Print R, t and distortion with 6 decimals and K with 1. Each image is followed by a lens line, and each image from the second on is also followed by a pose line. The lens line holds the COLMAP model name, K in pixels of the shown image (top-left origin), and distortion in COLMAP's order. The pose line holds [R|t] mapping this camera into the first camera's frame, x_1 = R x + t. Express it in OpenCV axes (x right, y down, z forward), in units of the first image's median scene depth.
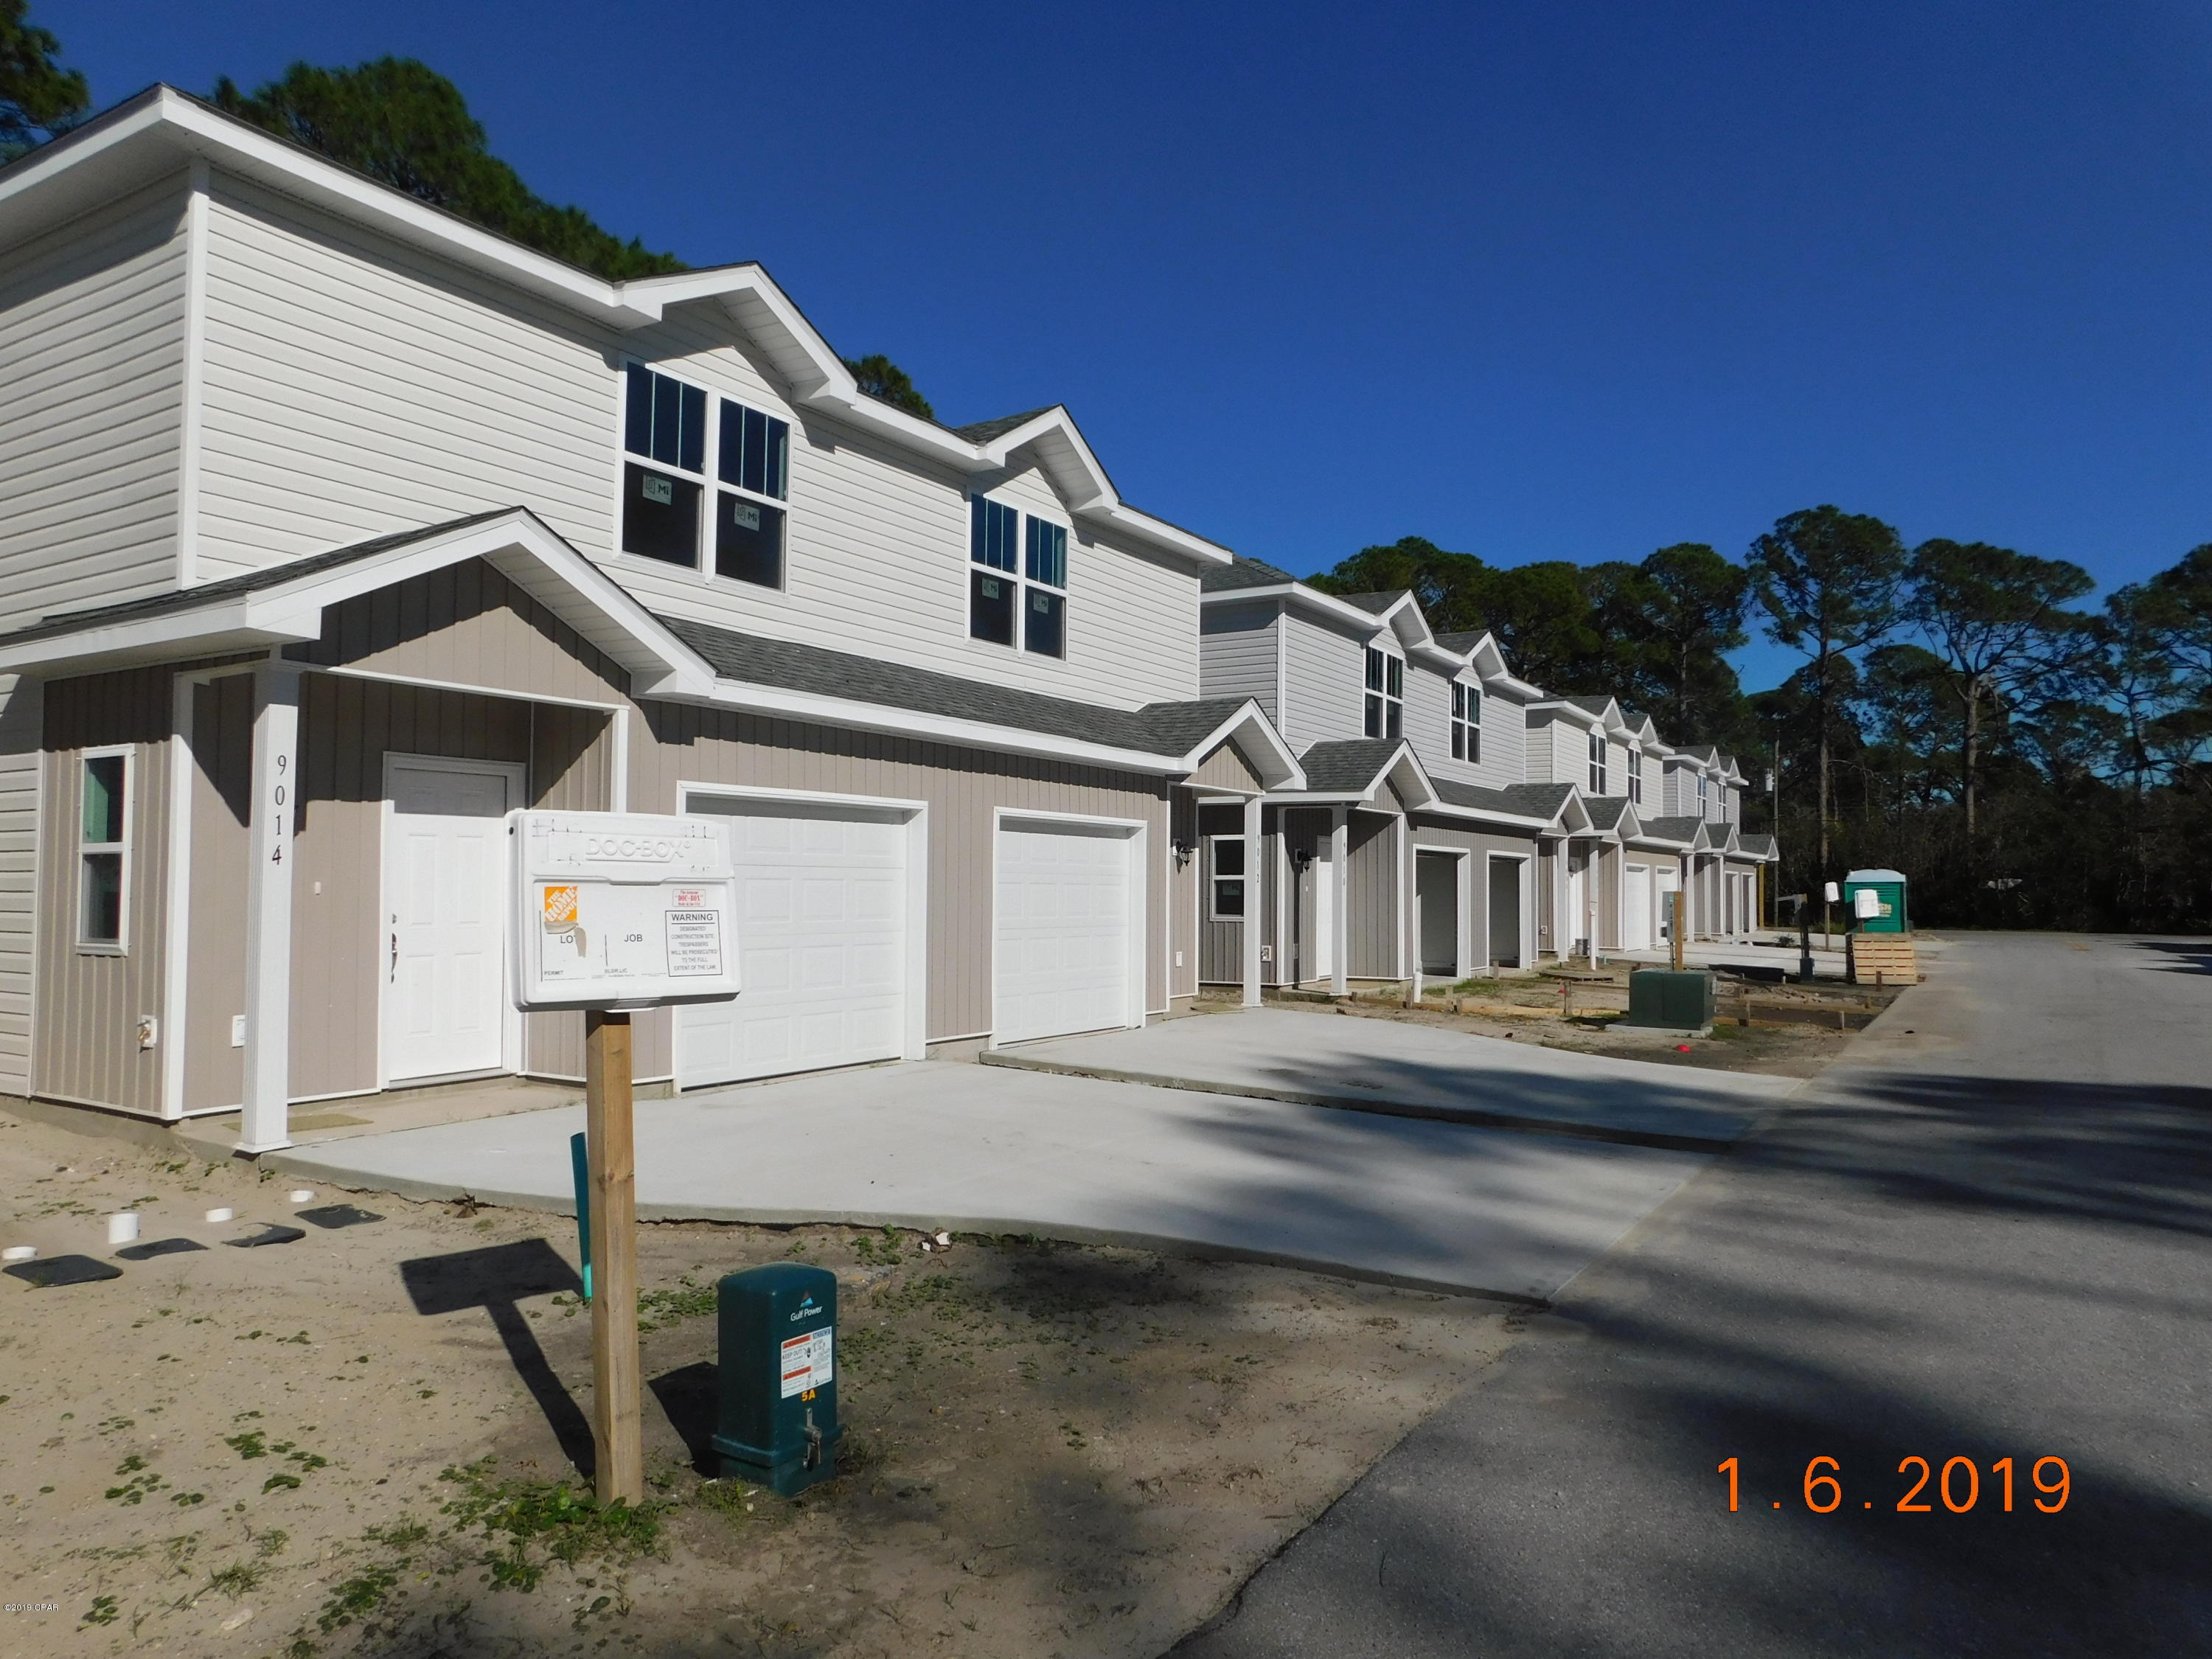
lens RADIAL K [[1485.3, 0, 1106.0], [0, 1485.3, 829.5], [0, 0, 1]] dist [-0.001611, -0.000687]
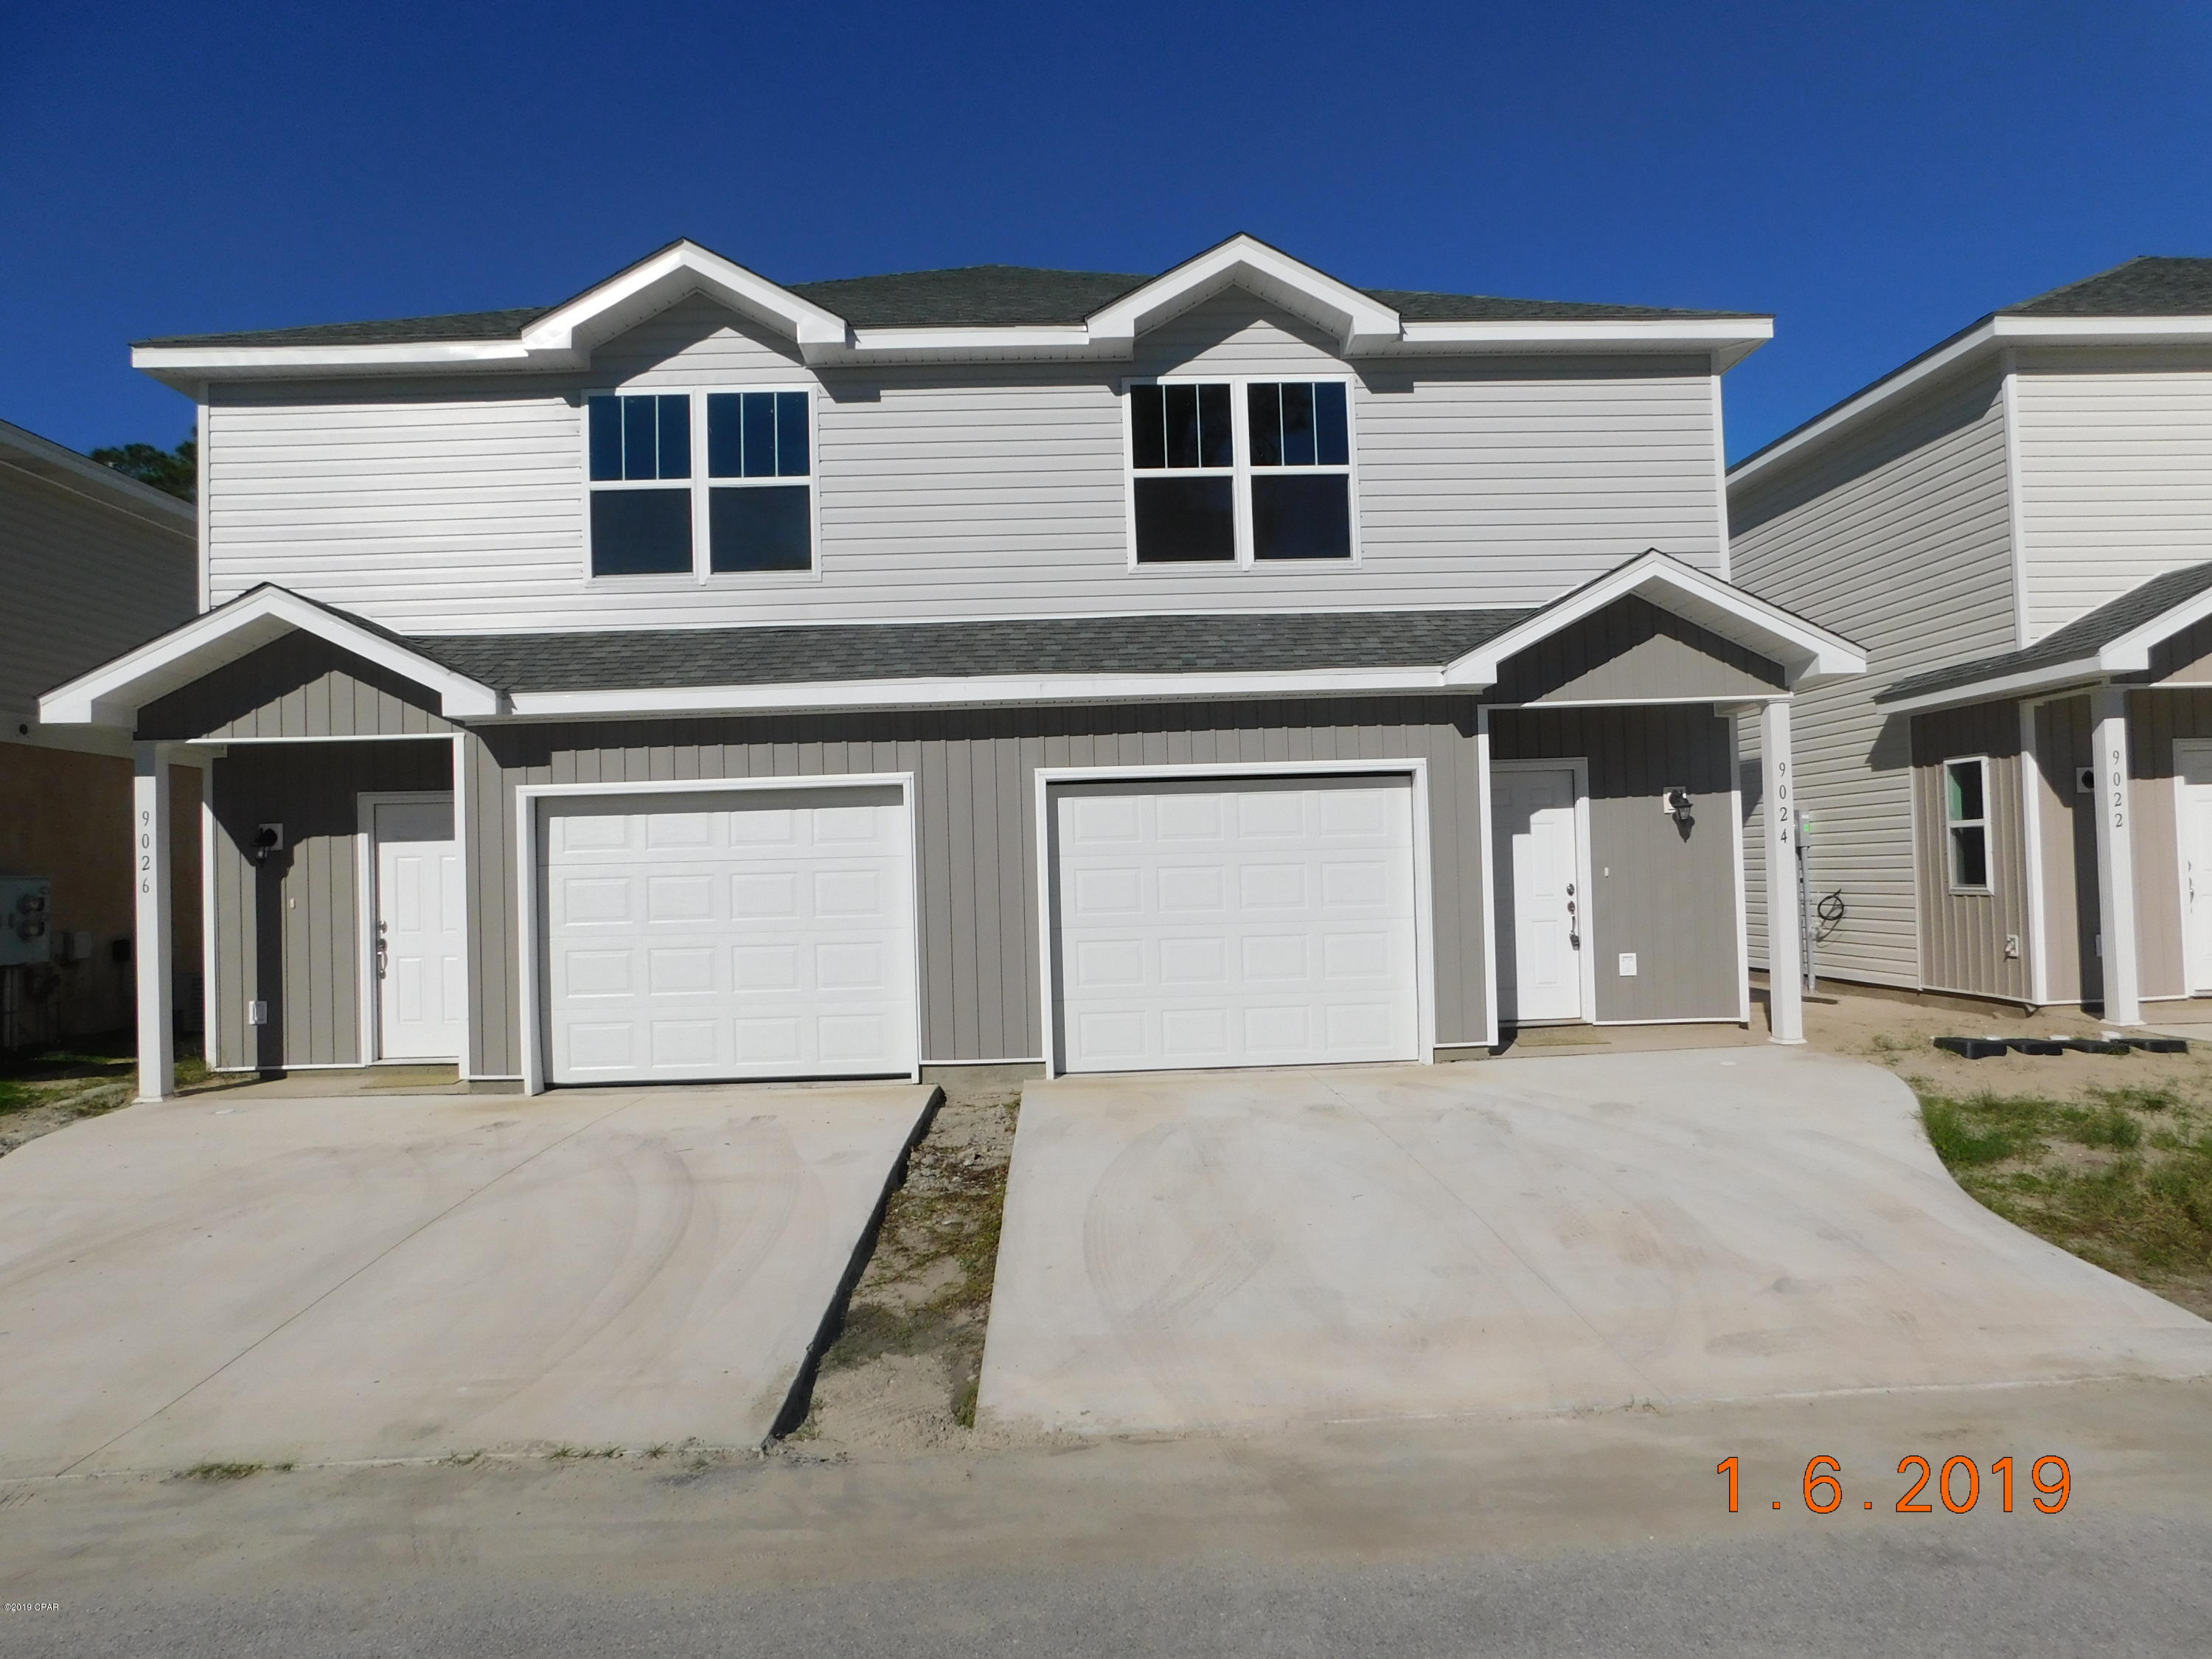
lens RADIAL K [[1118.4, 0, 1103.6], [0, 1118.4, 856.9], [0, 0, 1]] dist [-0.013442, -0.000255]
pose [[0.561937, -0.042388, -0.826094, 0.355459], [0.073812, 0.997272, -0.000962, 0.025977], [0.823881, -0.060435, 0.563532, 0.573430]]
